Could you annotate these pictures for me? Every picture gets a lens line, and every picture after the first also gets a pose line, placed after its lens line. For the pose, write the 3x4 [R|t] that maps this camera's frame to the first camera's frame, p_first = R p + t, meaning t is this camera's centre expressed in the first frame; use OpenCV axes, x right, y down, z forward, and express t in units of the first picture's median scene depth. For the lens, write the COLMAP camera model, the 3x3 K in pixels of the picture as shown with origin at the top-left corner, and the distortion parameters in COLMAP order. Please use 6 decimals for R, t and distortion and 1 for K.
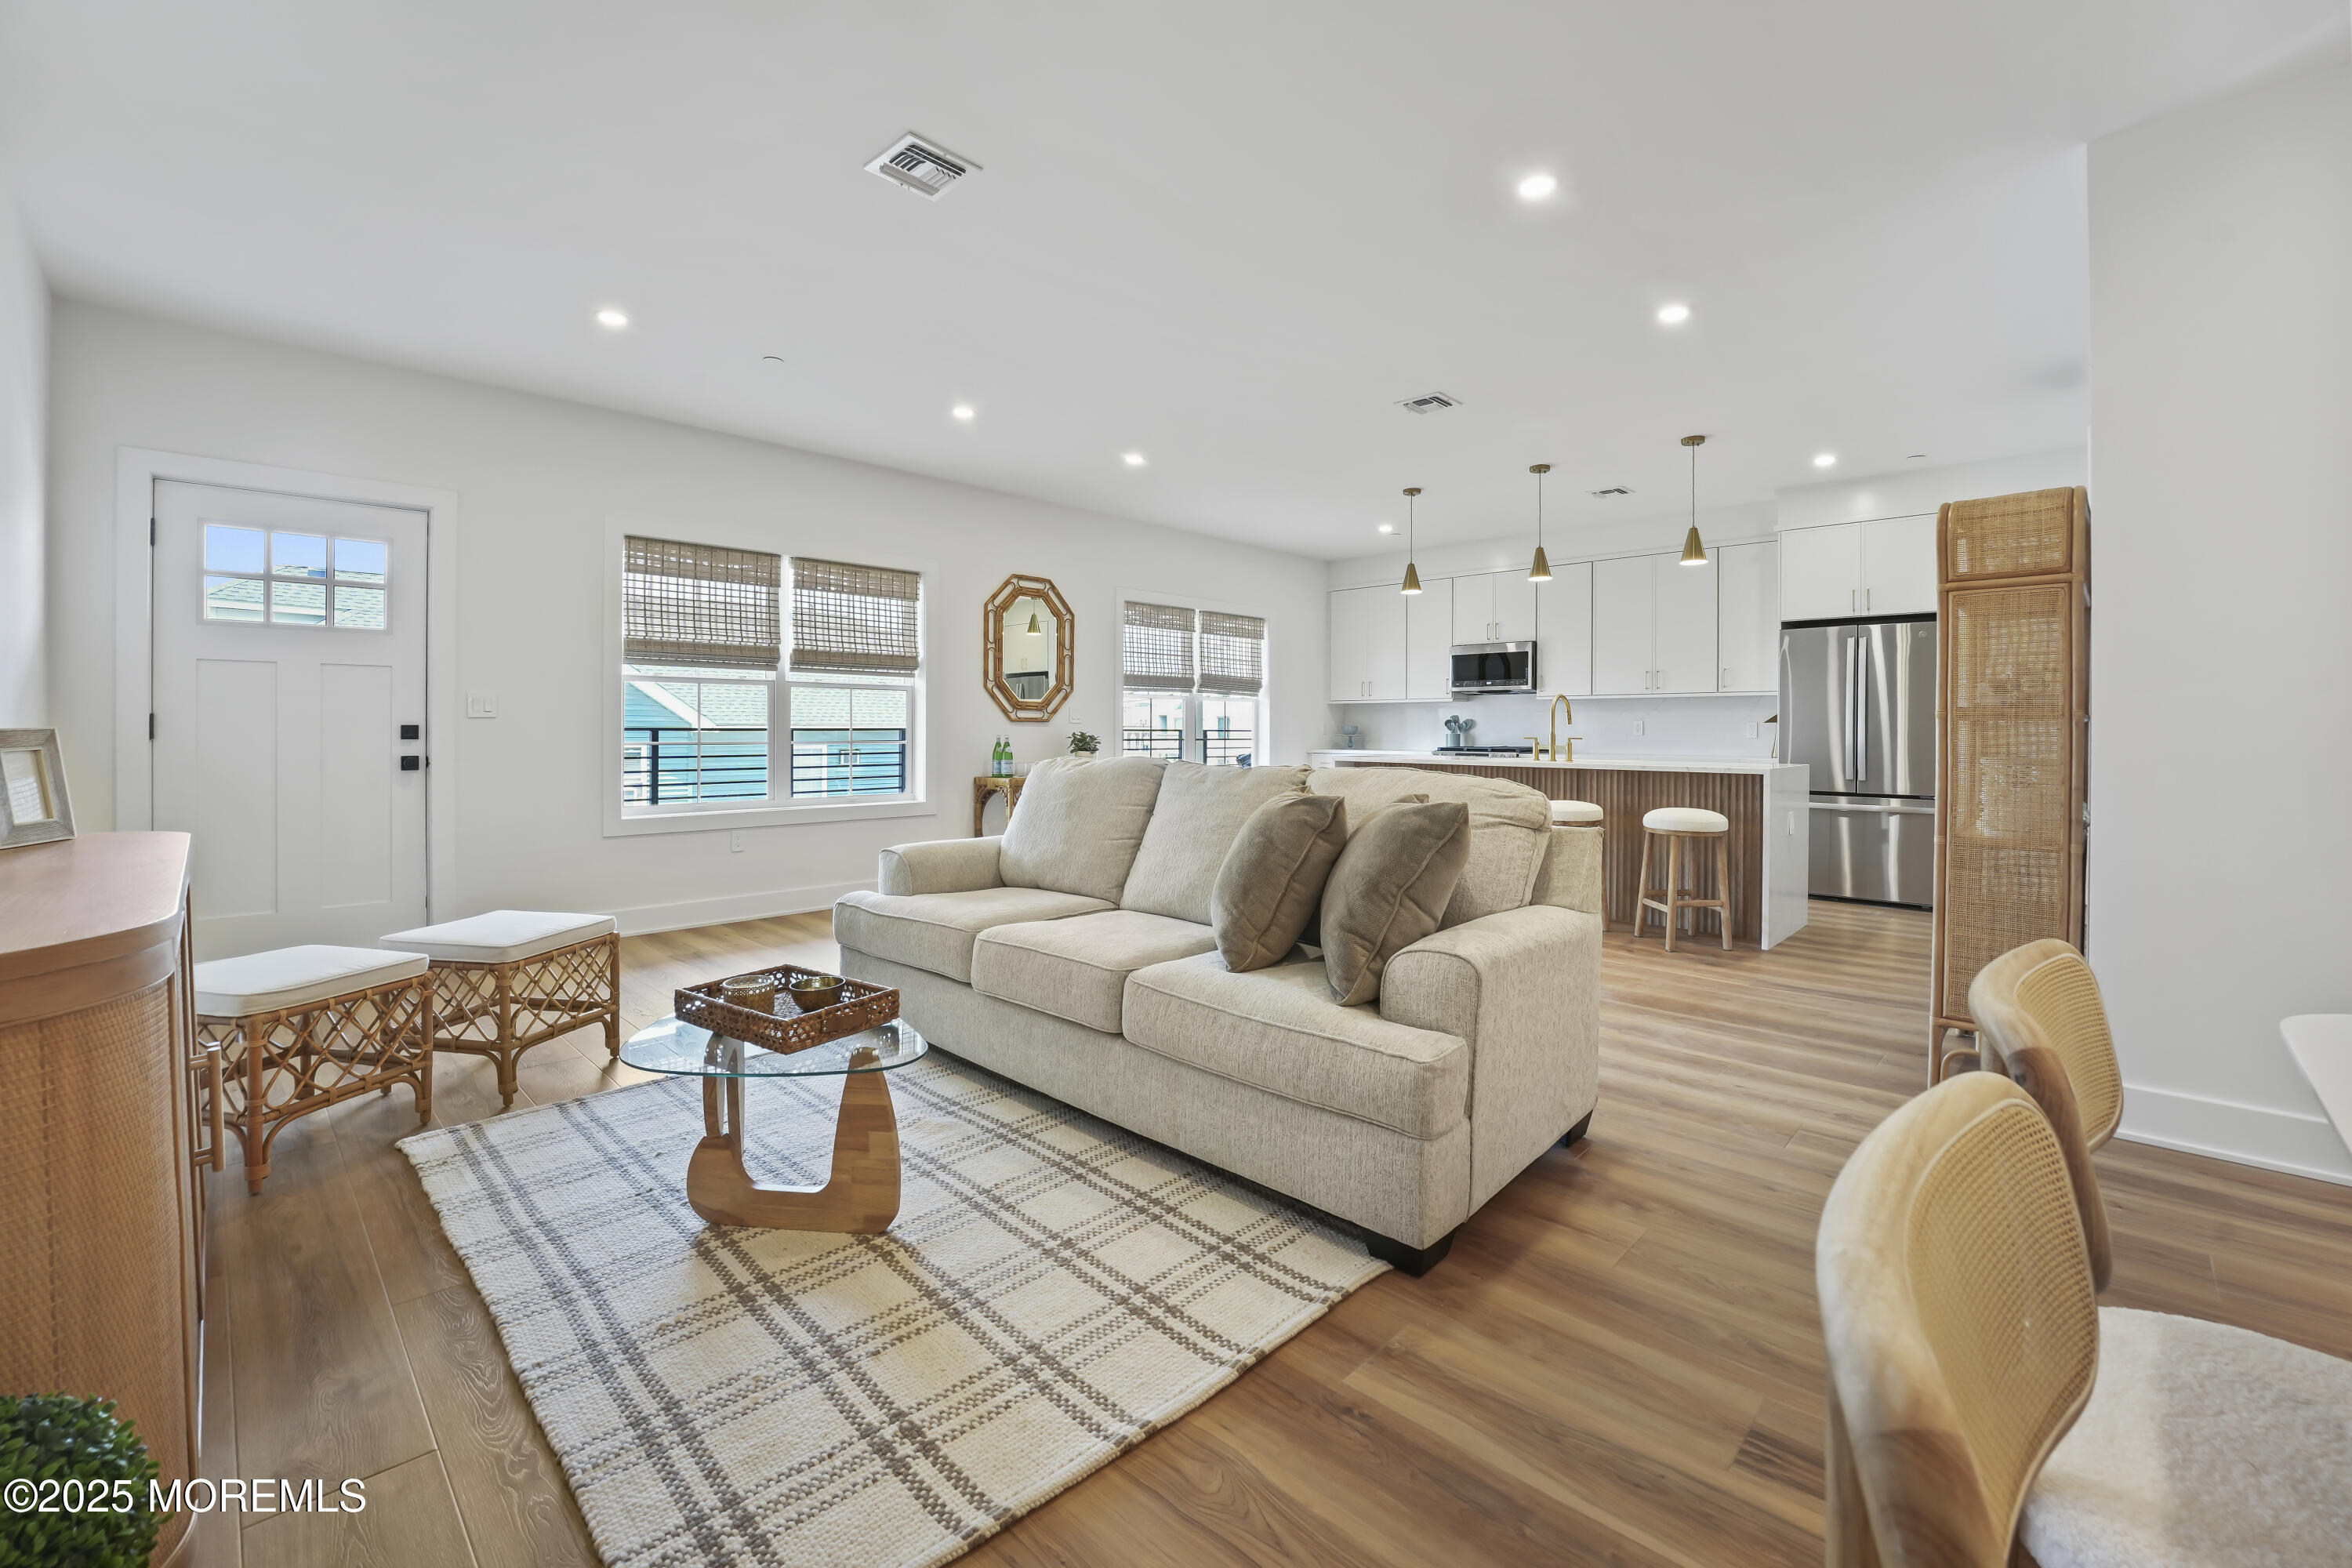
lens RADIAL K [[971.3, 0, 1174.8], [0, 971.3, 728.4], [0, 0, 1]] dist [-0.023777, 0.000435]
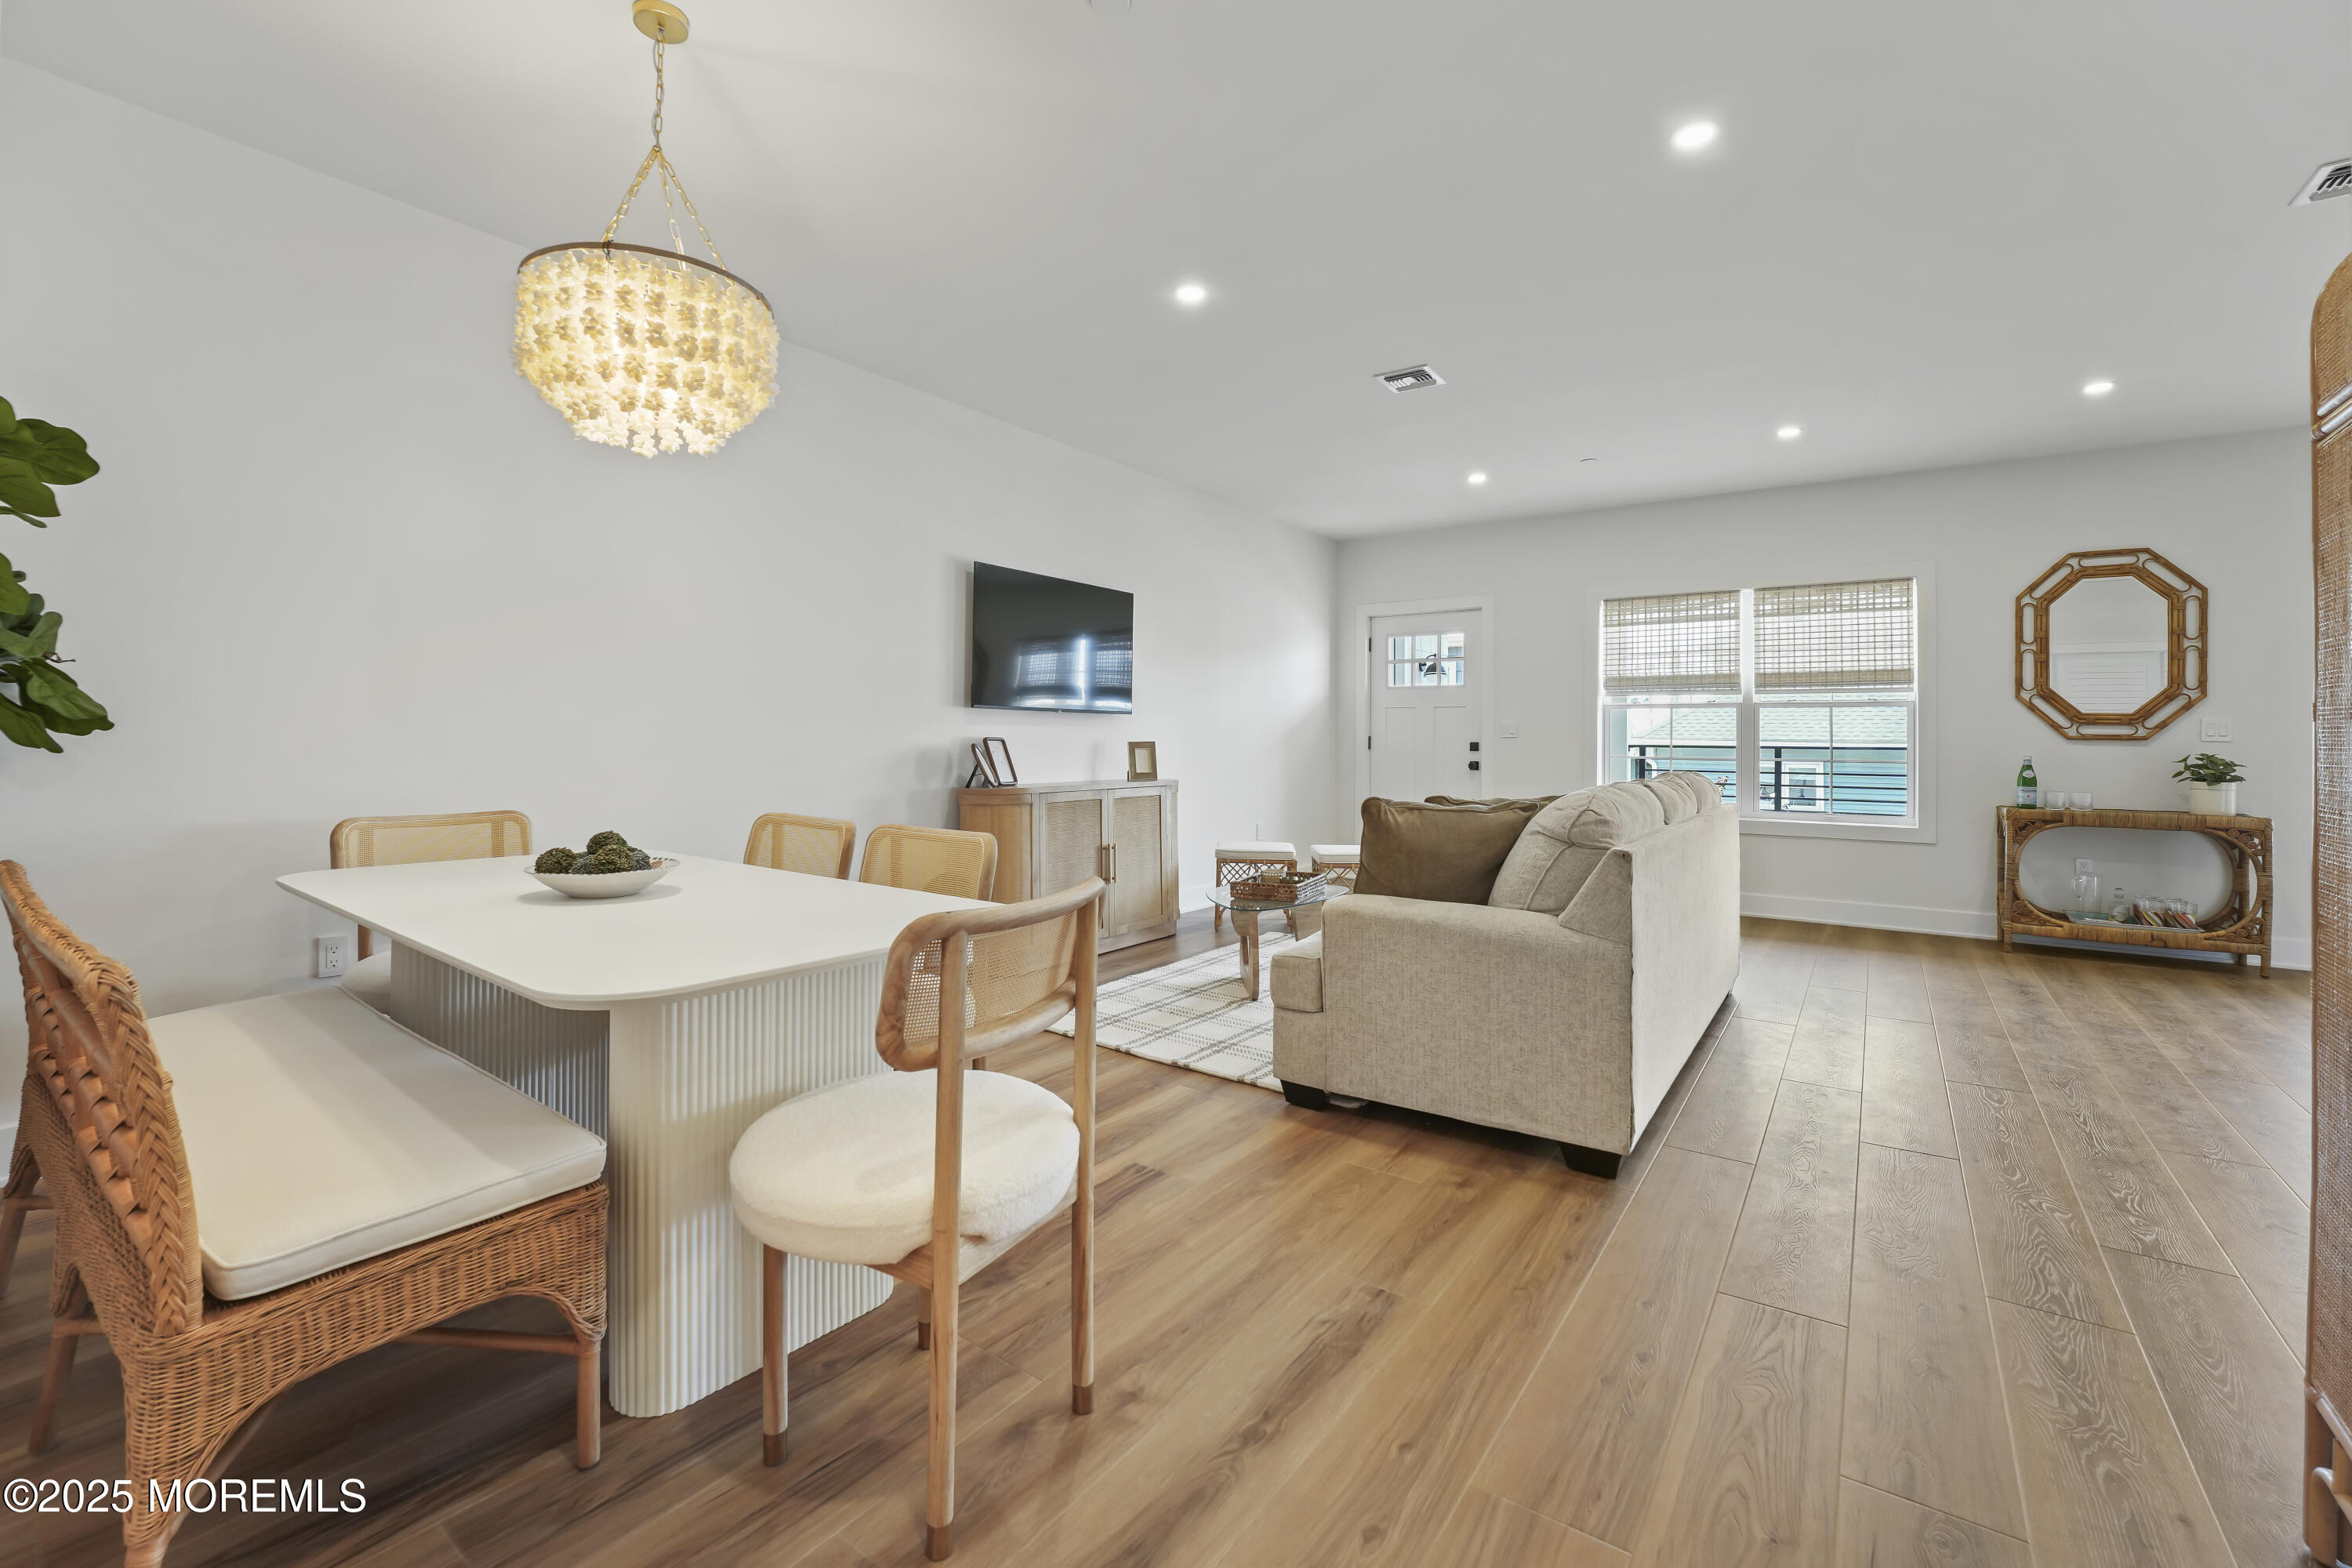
lens RADIAL K [[971.3, 0, 1174.8], [0, 971.3, 728.4], [0, 0, 1]] dist [-0.023777, 0.000435]
pose [[0.137294, -0.014733, -0.990421, 0.505949], [-0.008980, 0.999830, -0.016118, 0.002651], [0.990490, 0.011107, 0.137138, 0.177329]]
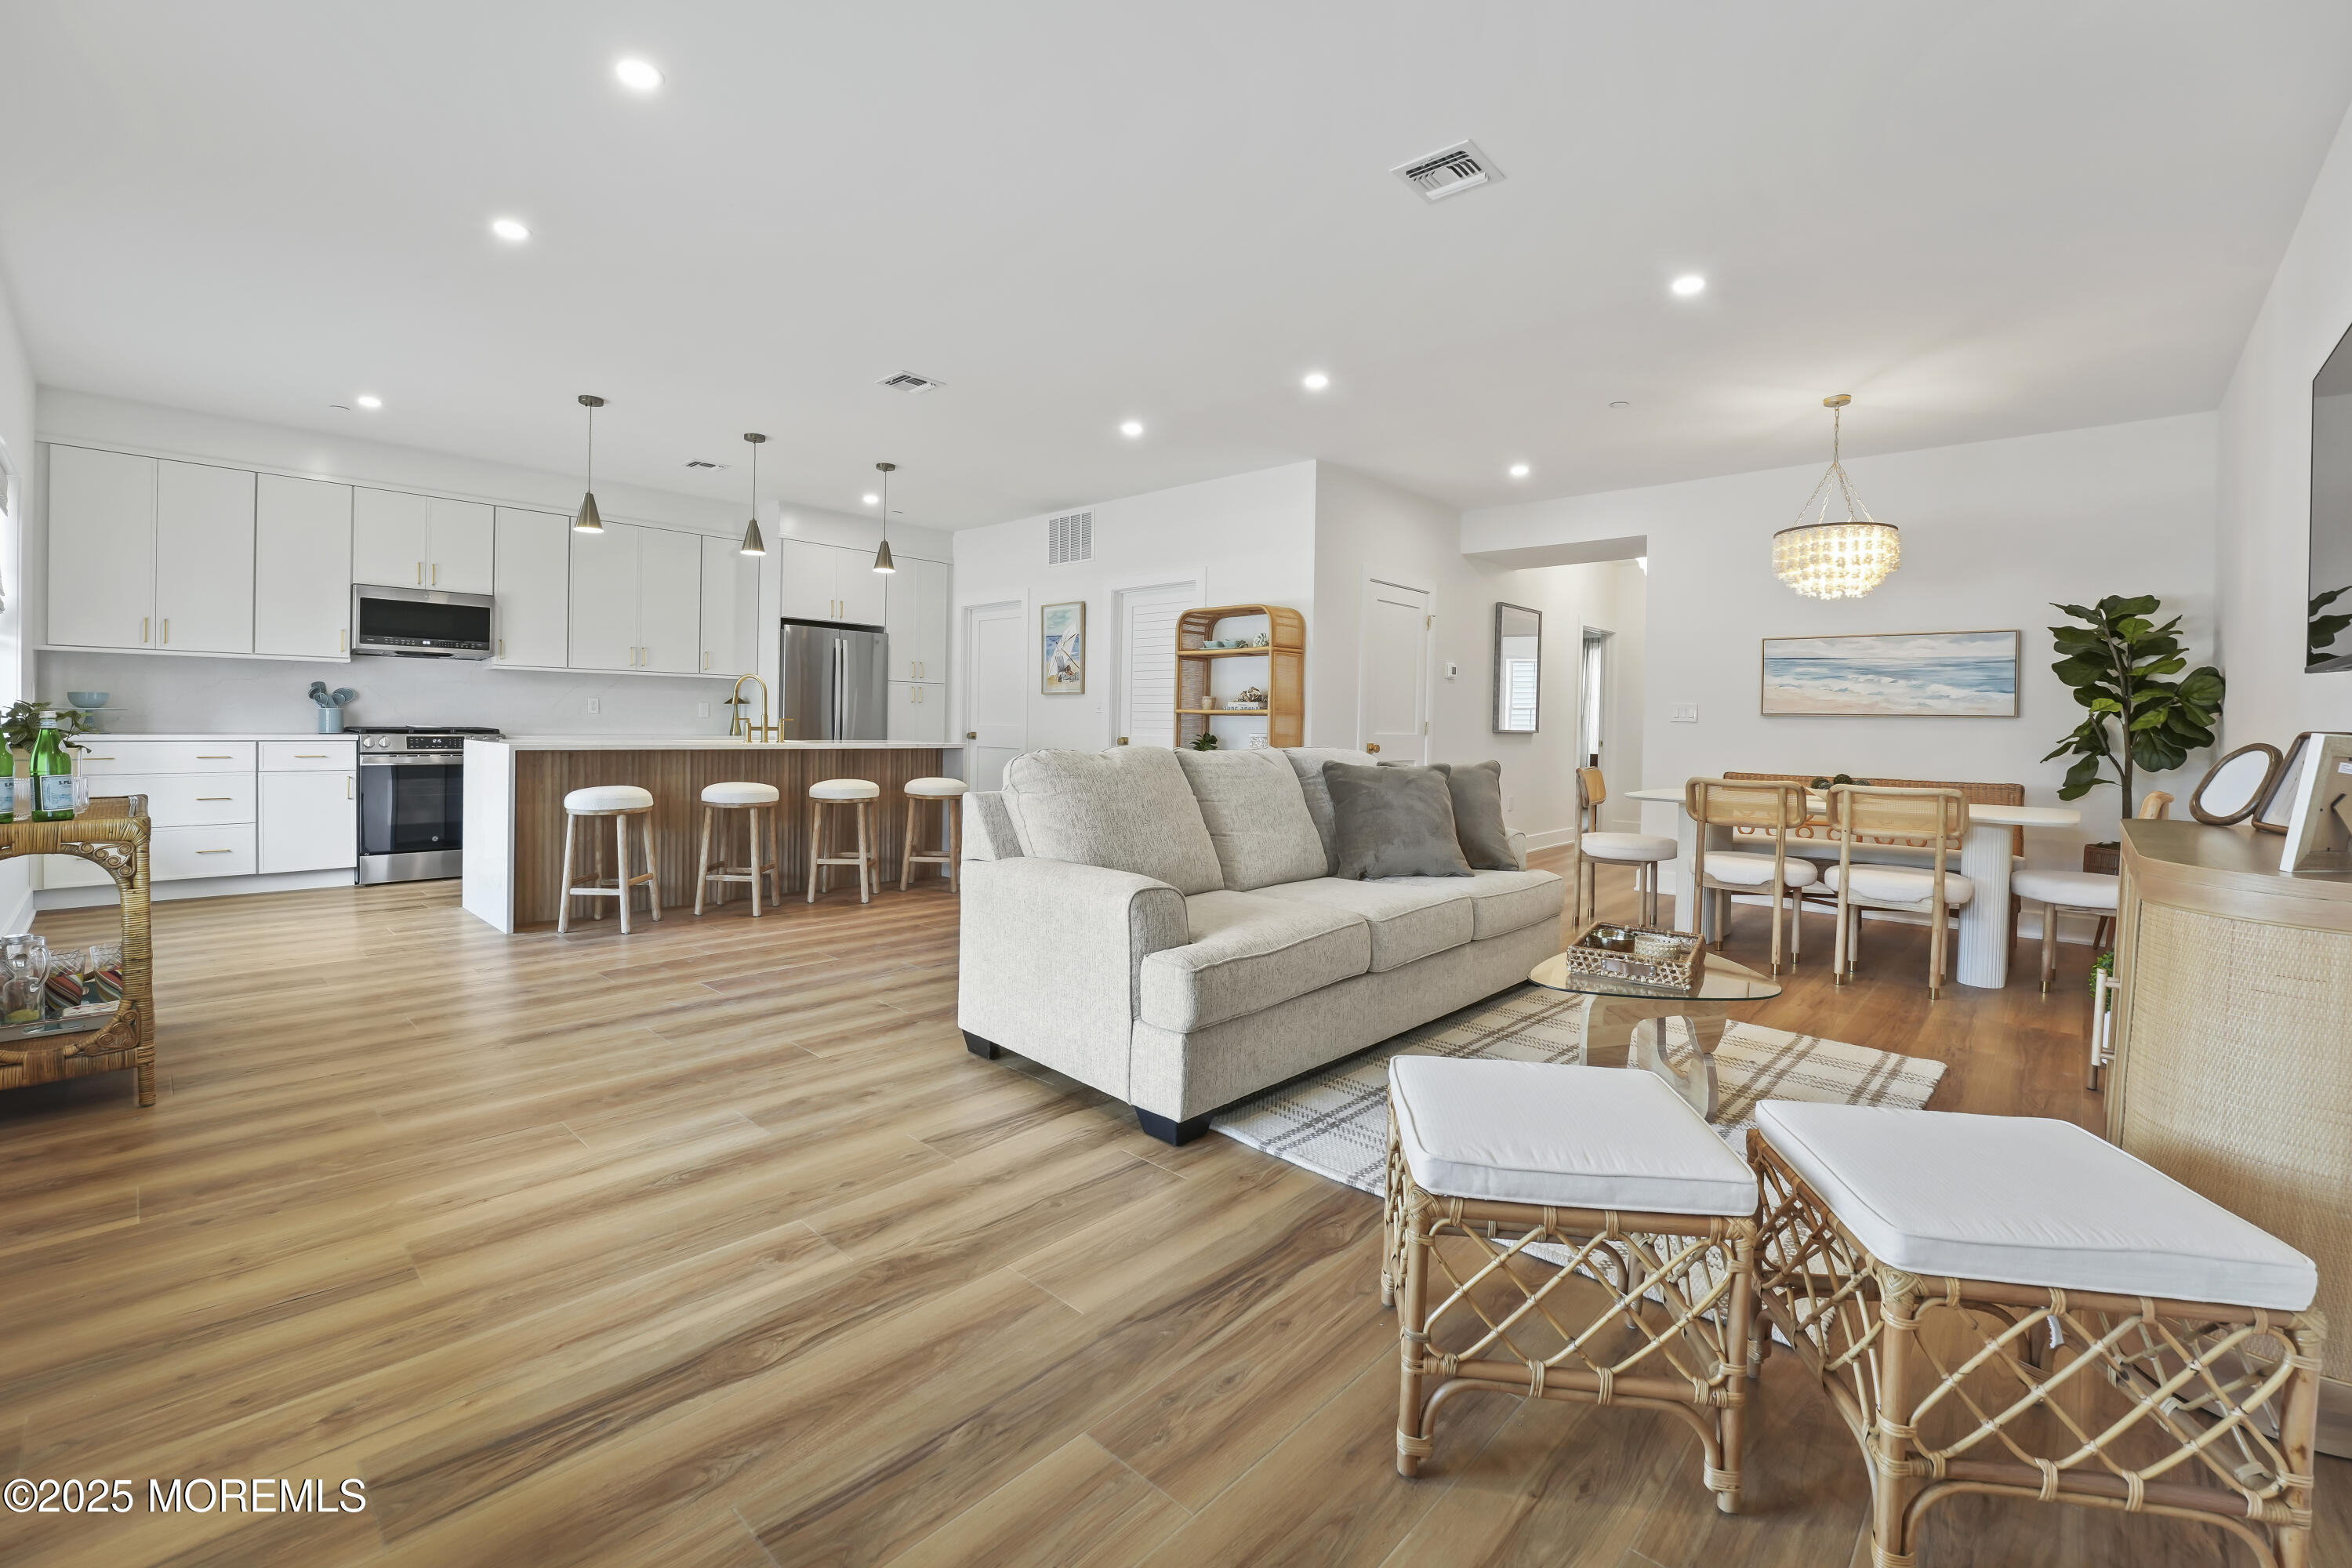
lens RADIAL K [[992.0, 0, 1151.8], [0, 992.0, 743.0], [0, 0, 1]] dist [-0.021925, 0.000547]
pose [[-0.016349, -0.024793, 0.999559, -0.547799], [-0.019835, 0.999504, 0.024467, 0.001609], [-0.999670, -0.019426, -0.016833, 0.553821]]
